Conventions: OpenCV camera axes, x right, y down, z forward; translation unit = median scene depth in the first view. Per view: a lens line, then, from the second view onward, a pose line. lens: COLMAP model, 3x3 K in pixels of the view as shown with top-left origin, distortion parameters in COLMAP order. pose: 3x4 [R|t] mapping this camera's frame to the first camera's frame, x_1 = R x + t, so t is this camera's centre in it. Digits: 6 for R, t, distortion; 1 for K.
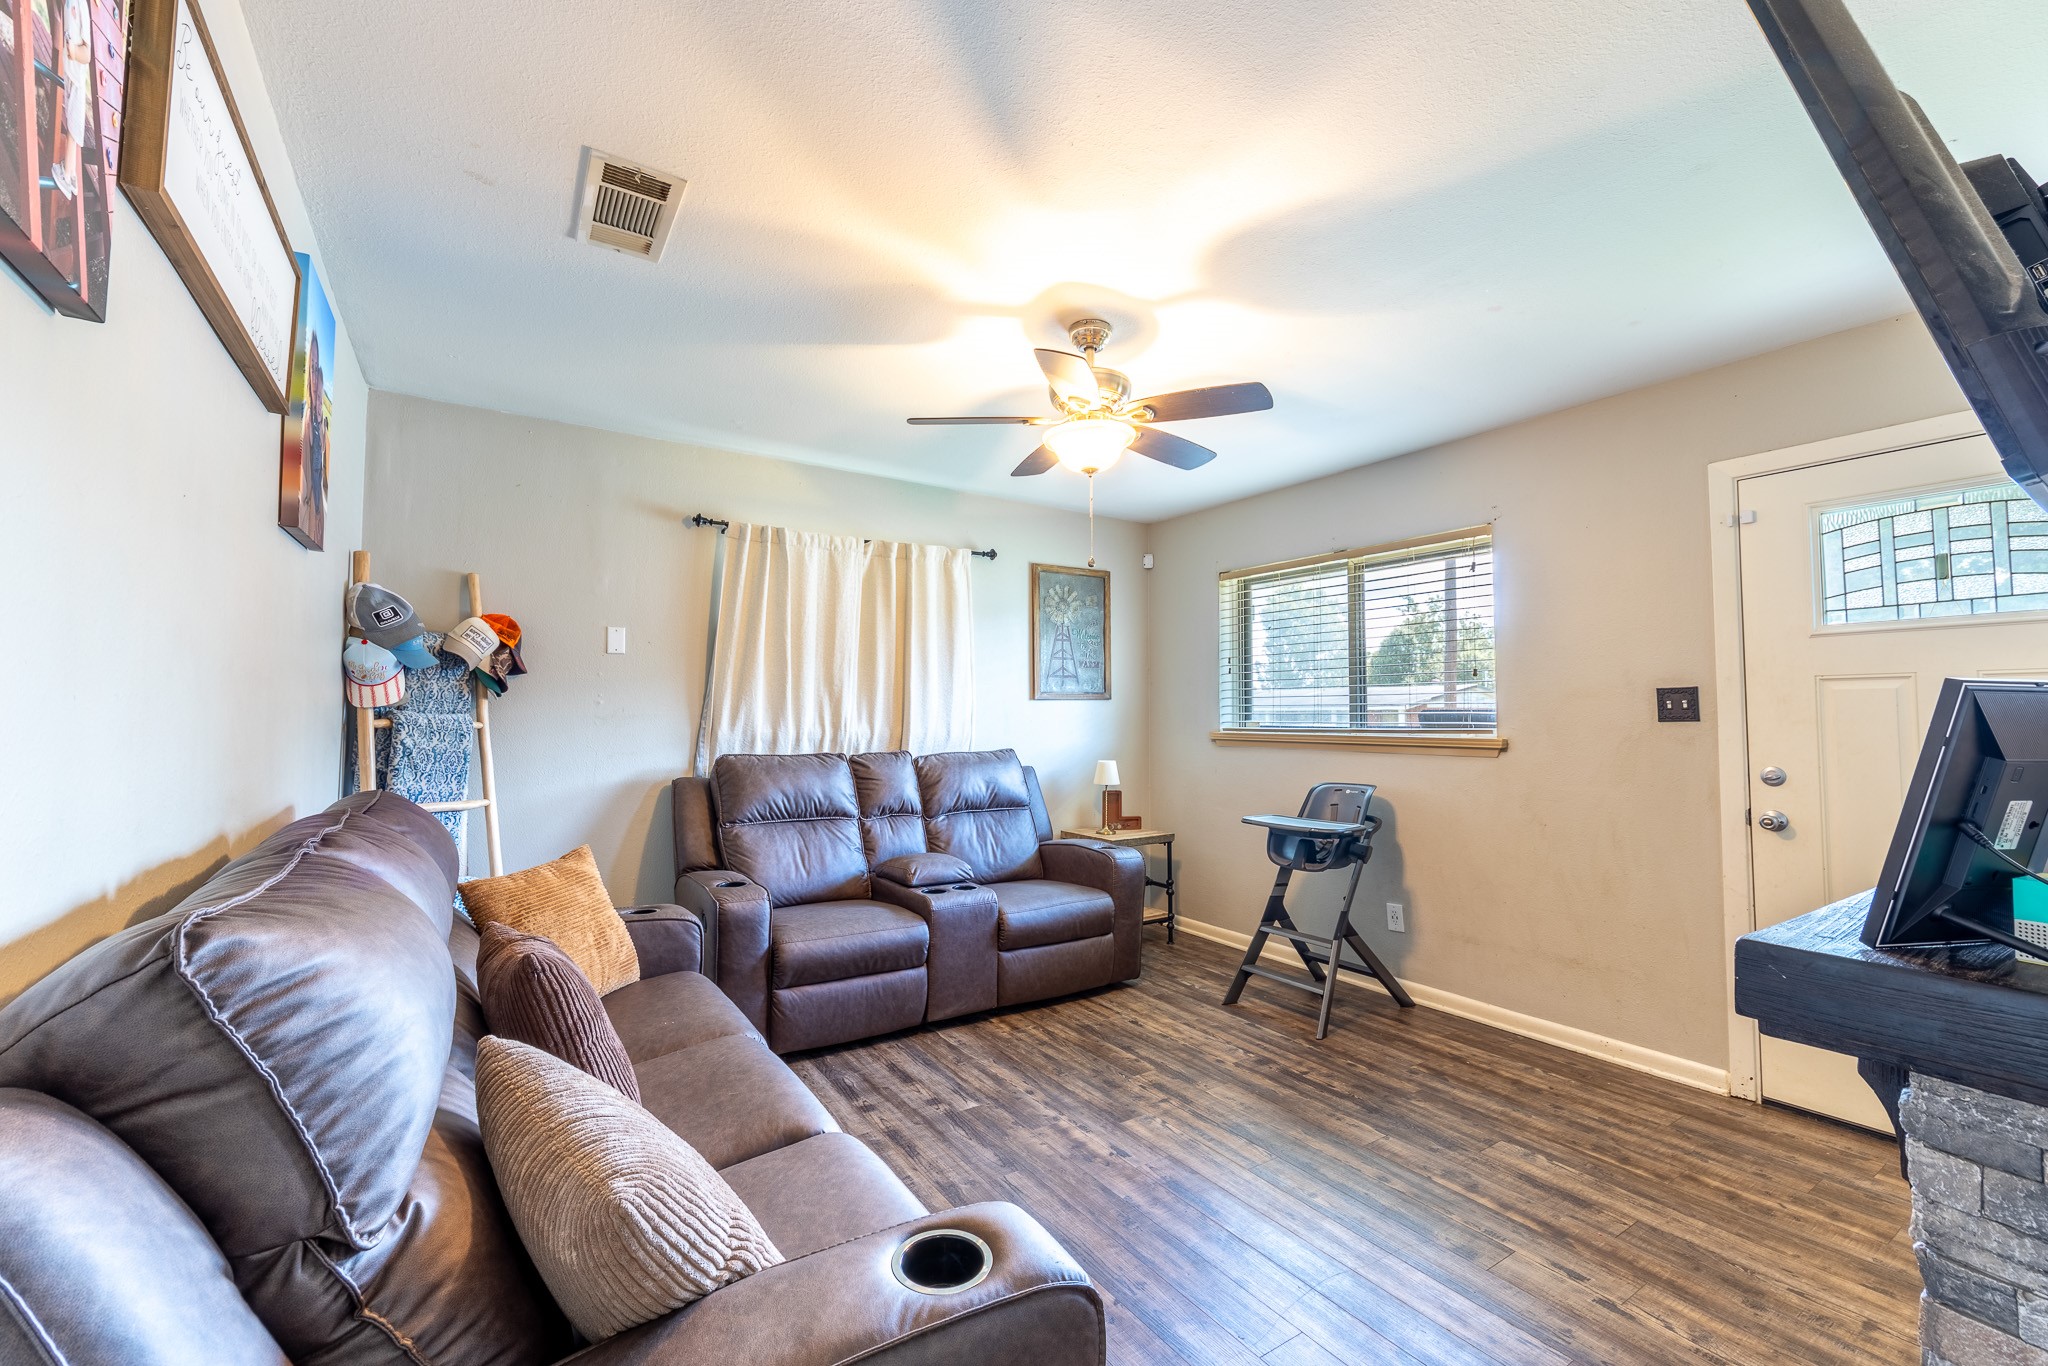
lens RADIAL K [[849.1, 0, 1024.0], [0, 849.1, 683.0], [0, 0, 1]] dist [-0.002129, -0.000154]
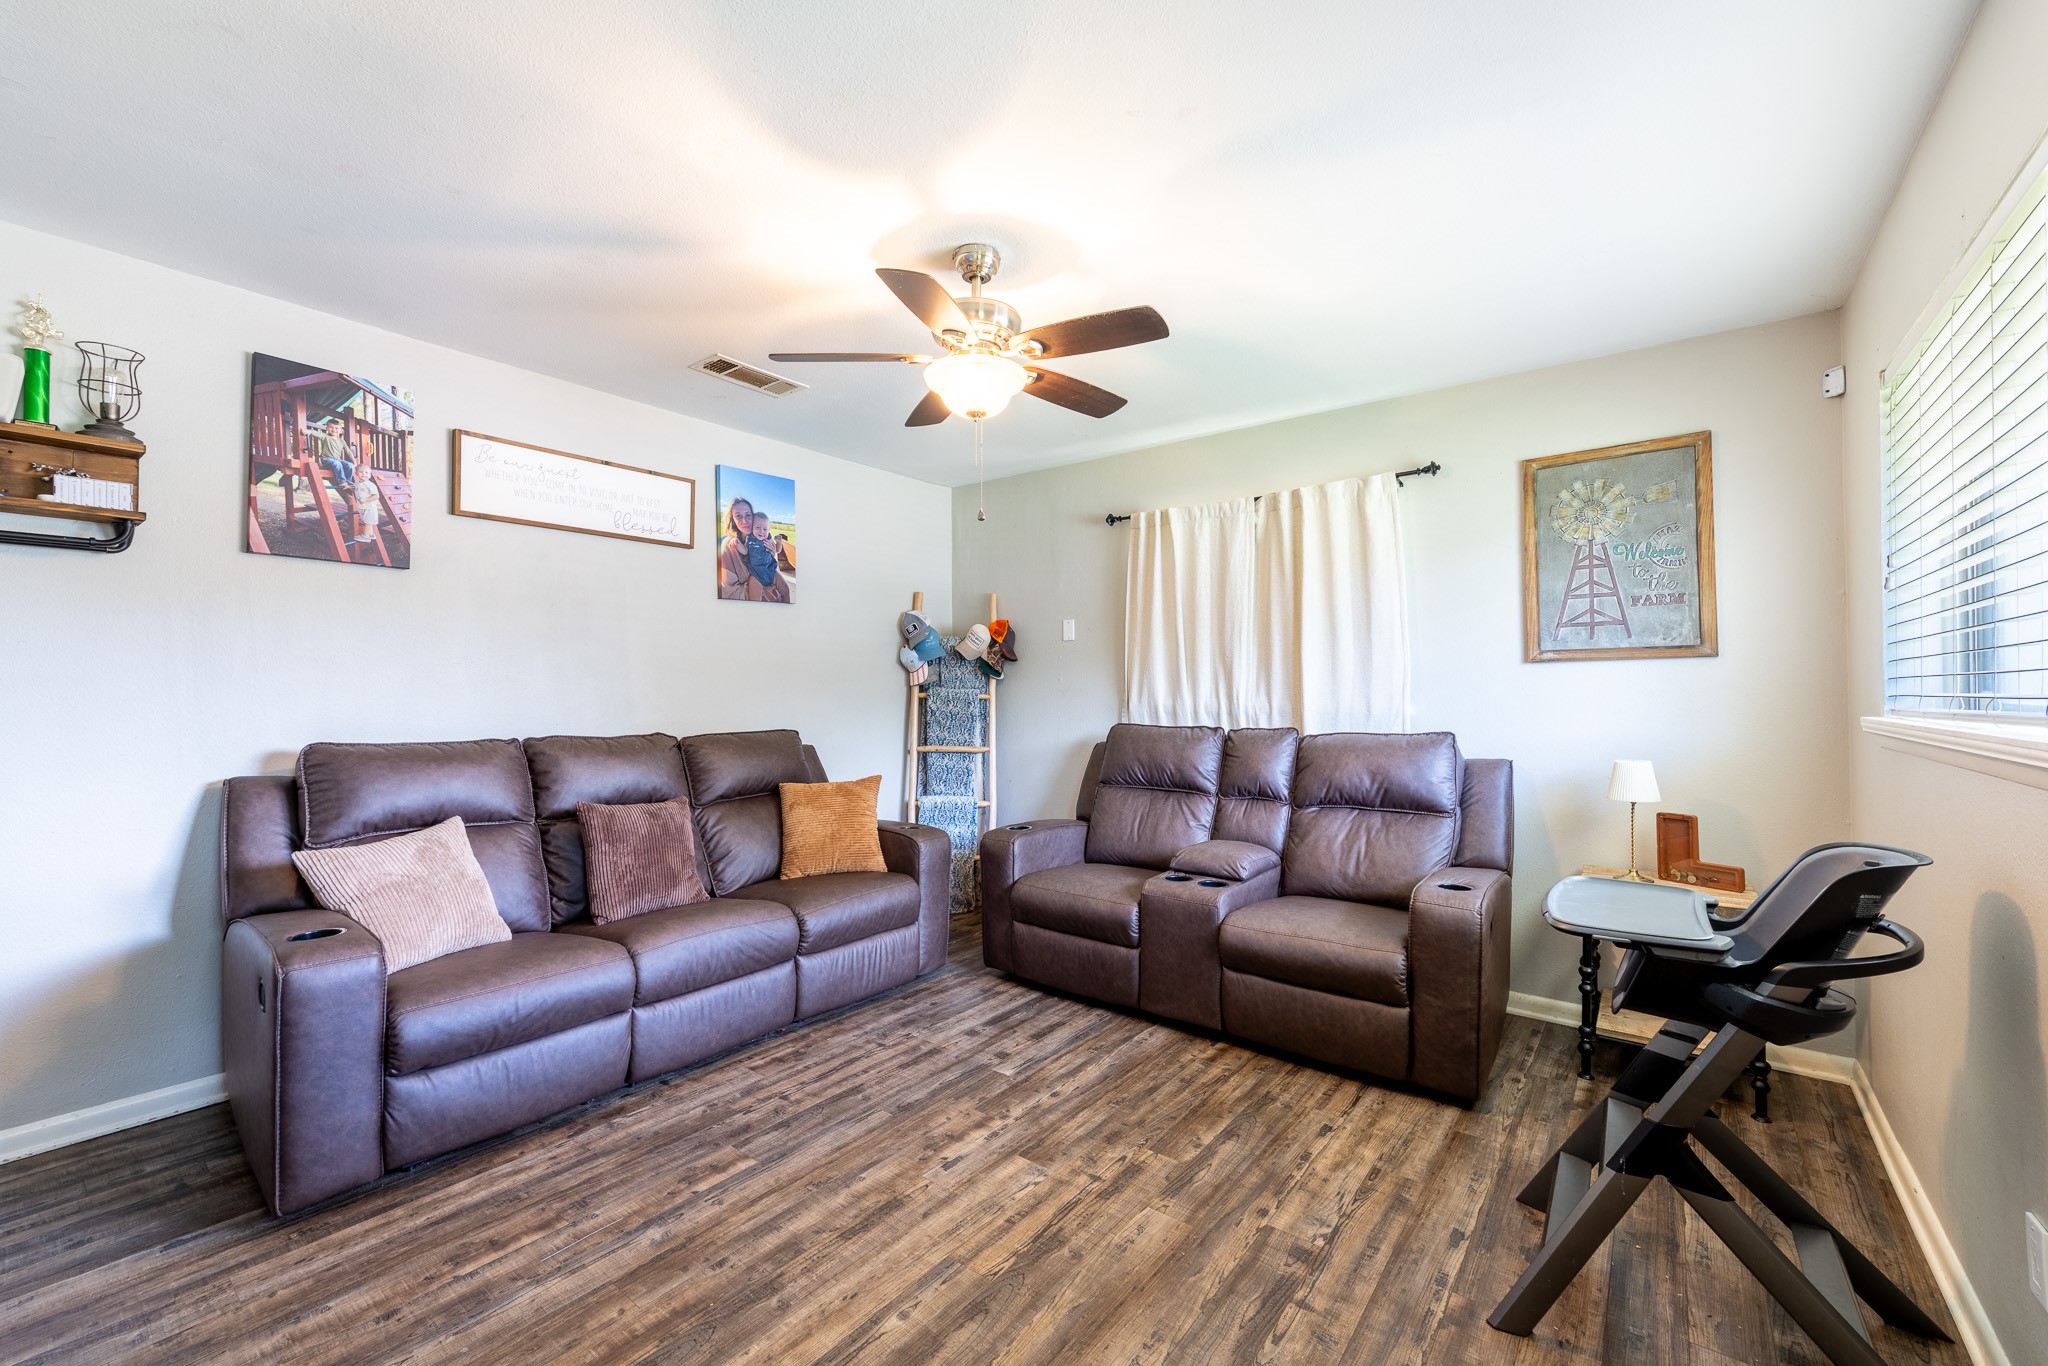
lens RADIAL K [[817.1, 0, 1022.3], [0, 817.1, 680.0], [0, 0, 1]] dist [-0.000846, 0.000049]
pose [[0.324889, -0.018813, -0.945565, 0.730090], [0.038254, 0.999245, -0.006738, 0.033238], [0.944978, -0.033983, 0.325364, 0.602587]]
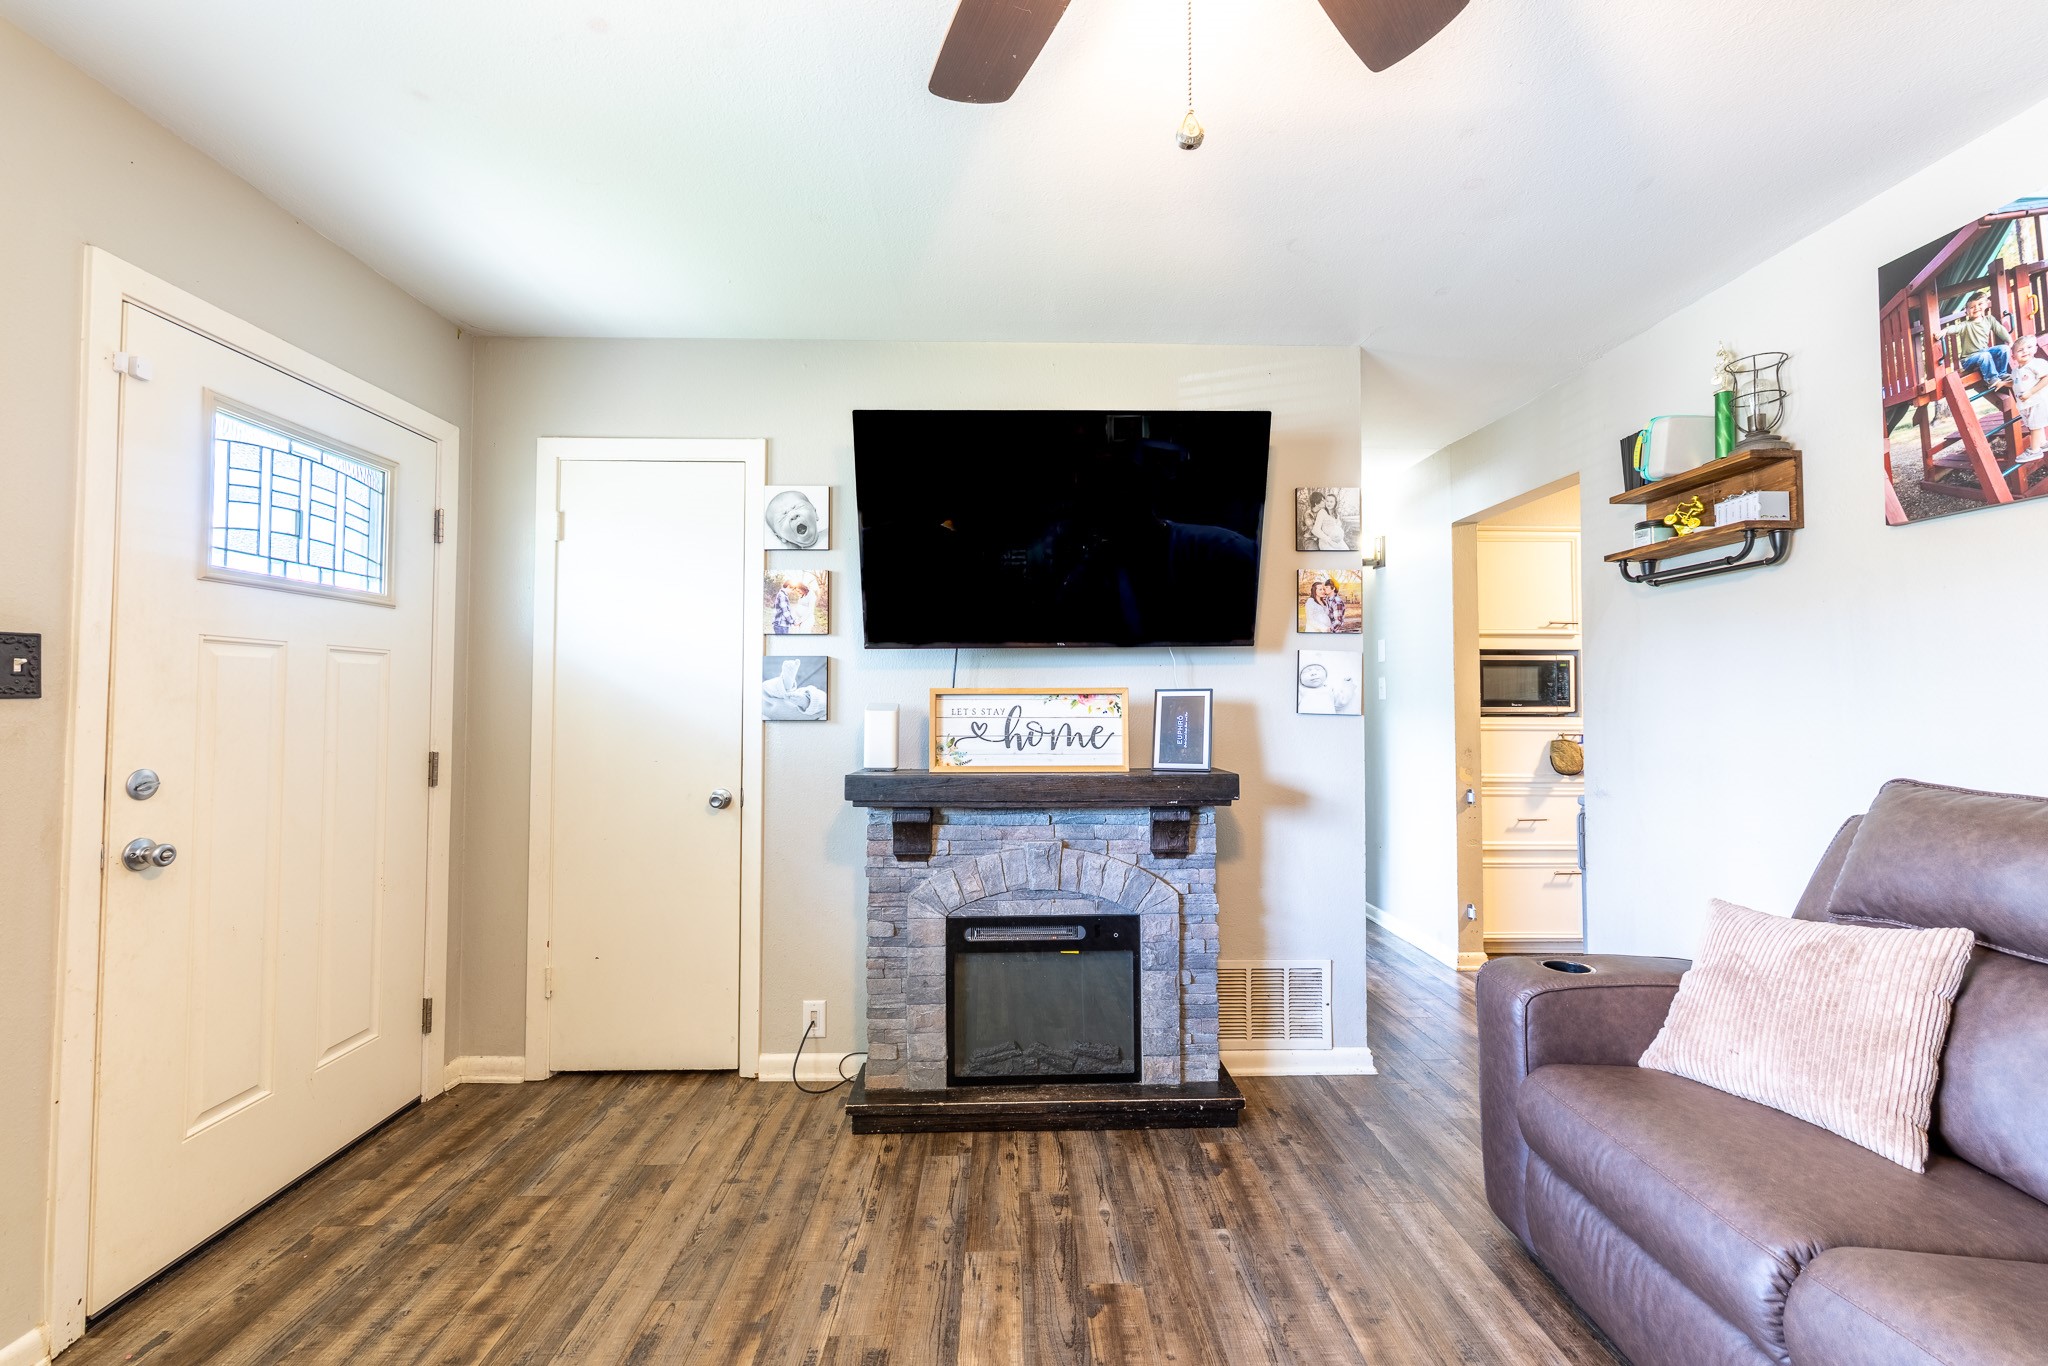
lens RADIAL K [[827.6, 0, 1027.3], [0, 827.6, 678.5], [0, 0, 1]] dist [-0.000635, -0.000118]
pose [[-0.853606, 0.011916, 0.520783, -0.010391], [-0.025395, 0.997598, -0.064451, 0.045245], [-0.520300, -0.068241, -0.851253, 0.999406]]
